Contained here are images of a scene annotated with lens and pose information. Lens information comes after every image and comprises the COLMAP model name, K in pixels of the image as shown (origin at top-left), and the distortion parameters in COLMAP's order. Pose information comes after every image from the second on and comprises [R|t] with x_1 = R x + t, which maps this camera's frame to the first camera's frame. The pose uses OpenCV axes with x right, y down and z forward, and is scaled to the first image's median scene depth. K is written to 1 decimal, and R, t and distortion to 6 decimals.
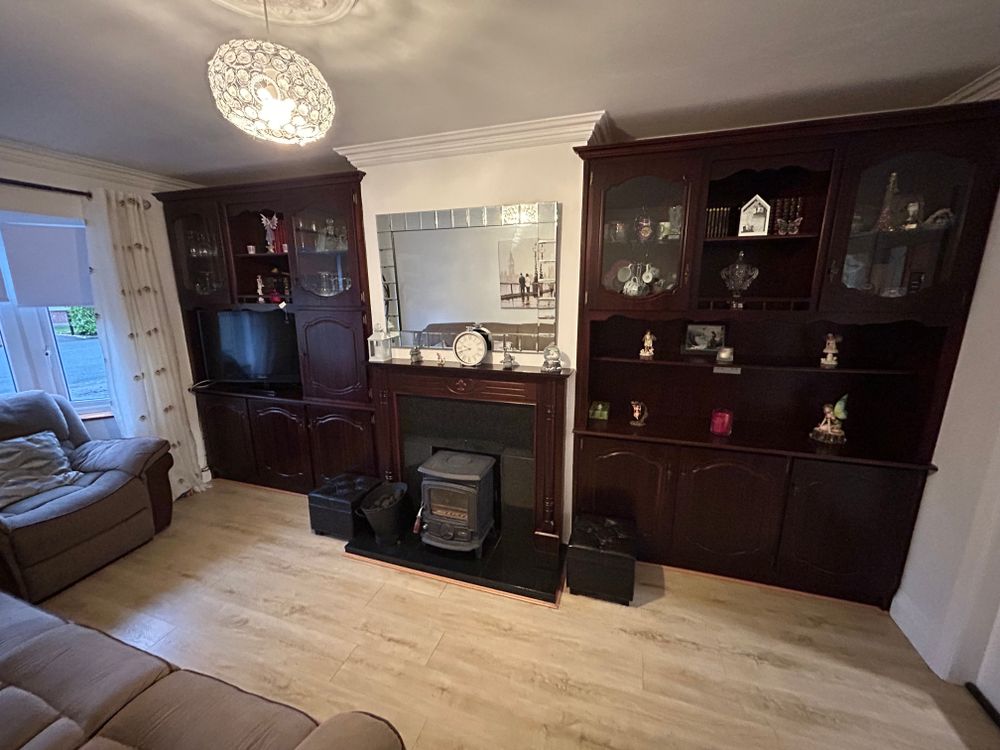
lens RADIAL K [[402.5, 0, 500.7], [0, 402.5, 376.3], [0, 0, 1]] dist [0.000399, 0.000725]
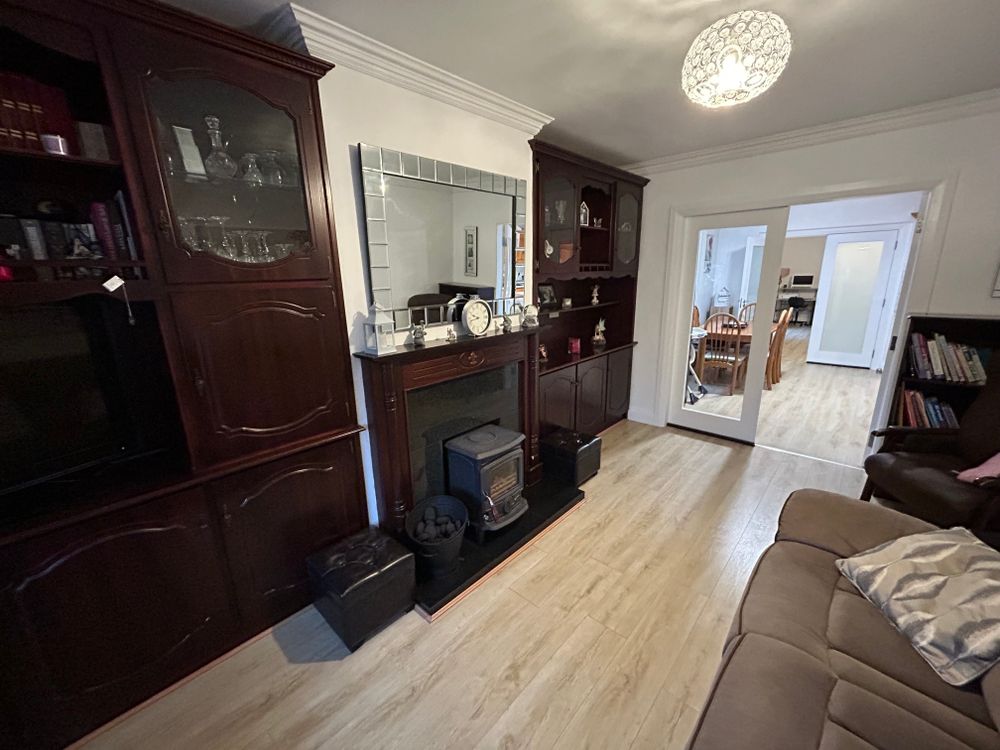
lens RADIAL K [[404.9, 0, 501.1], [0, 404.9, 376.9], [0, 0, 1]] dist [0.000485, 0.000223]
pose [[0.406894, -0.231003, 0.883785, -1.070986], [0.216374, 0.964336, 0.152439, -0.077589], [-0.887479, 0.129202, 0.442366, 0.619604]]
